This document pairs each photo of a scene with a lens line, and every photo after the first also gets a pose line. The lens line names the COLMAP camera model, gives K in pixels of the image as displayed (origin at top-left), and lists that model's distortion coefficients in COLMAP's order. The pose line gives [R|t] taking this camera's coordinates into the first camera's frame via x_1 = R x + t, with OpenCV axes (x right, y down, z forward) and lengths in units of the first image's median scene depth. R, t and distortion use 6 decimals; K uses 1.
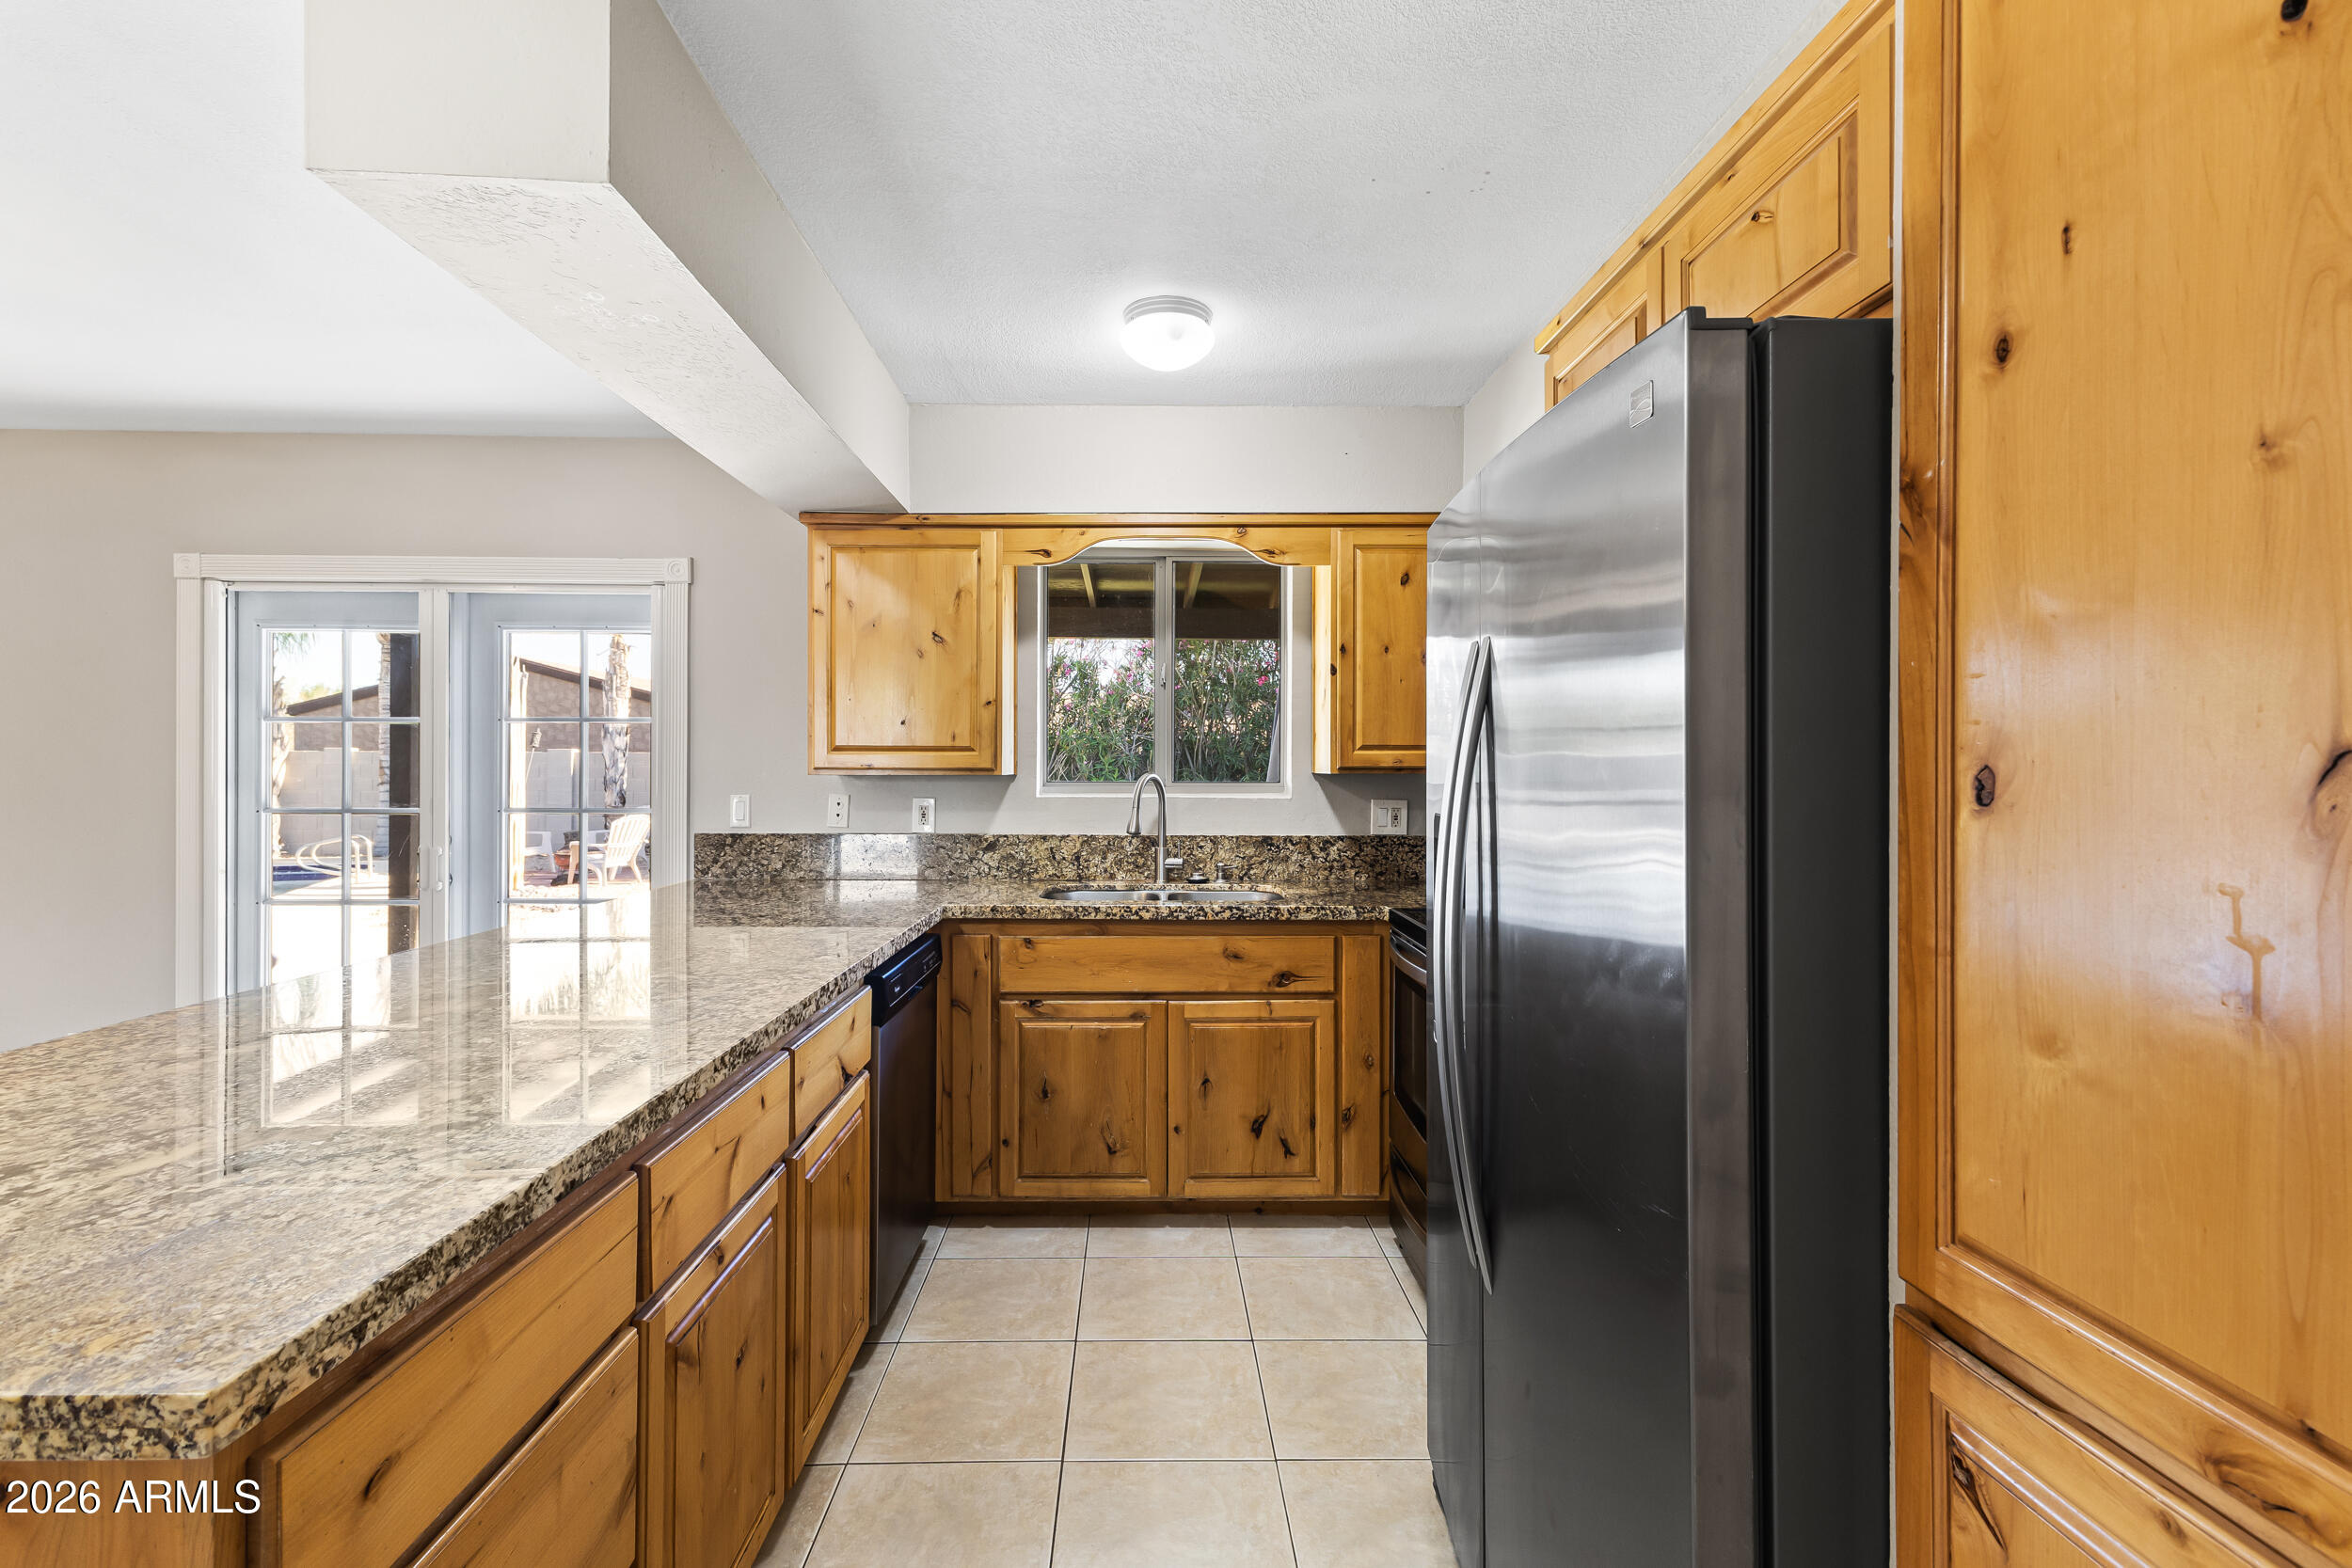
lens RADIAL K [[1016.5, 0, 1153.6], [0, 1016.5, 767.1], [0, 0, 1]] dist [0.009658, -0.001440]
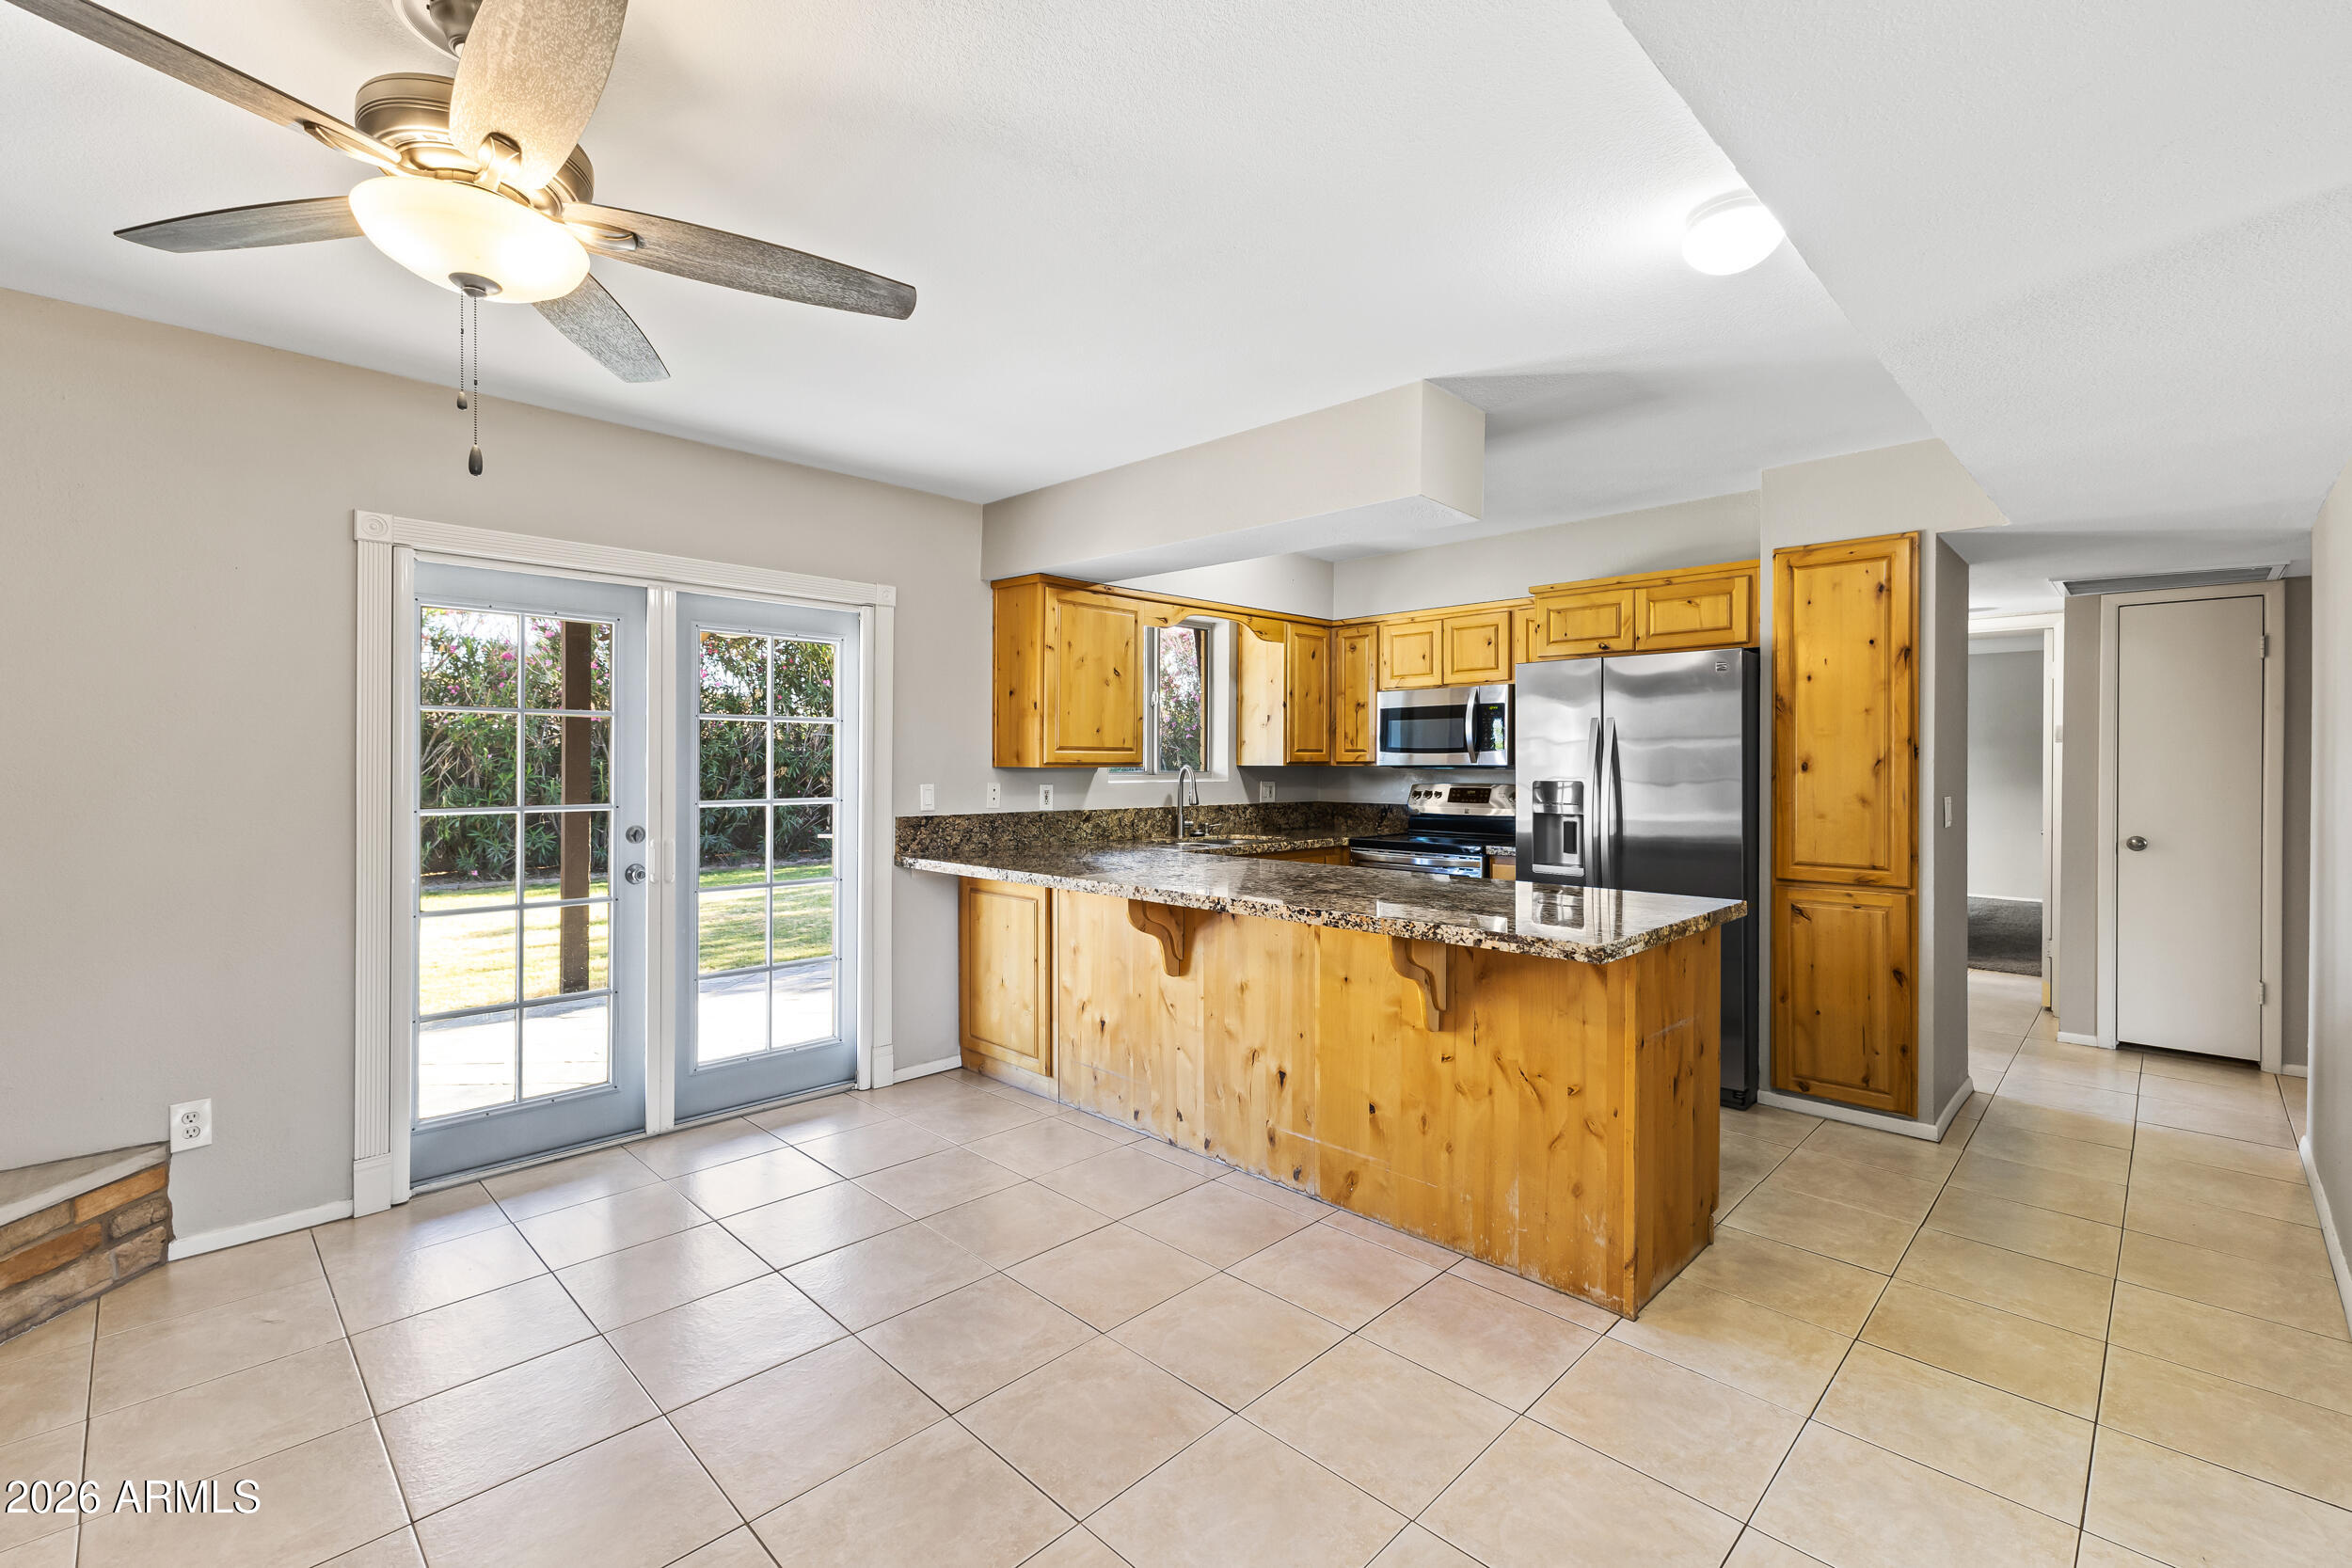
lens RADIAL K [[1016.5, 0, 1168.1], [0, 1016.5, 764.7], [0, 0, 1]] dist [0.009658, -0.001440]
pose [[0.716038, -0.001614, 0.698059, -1.073793], [-0.001237, 0.999993, 0.003580, -0.000949], [-0.698060, -0.003427, 0.716031, -0.080084]]
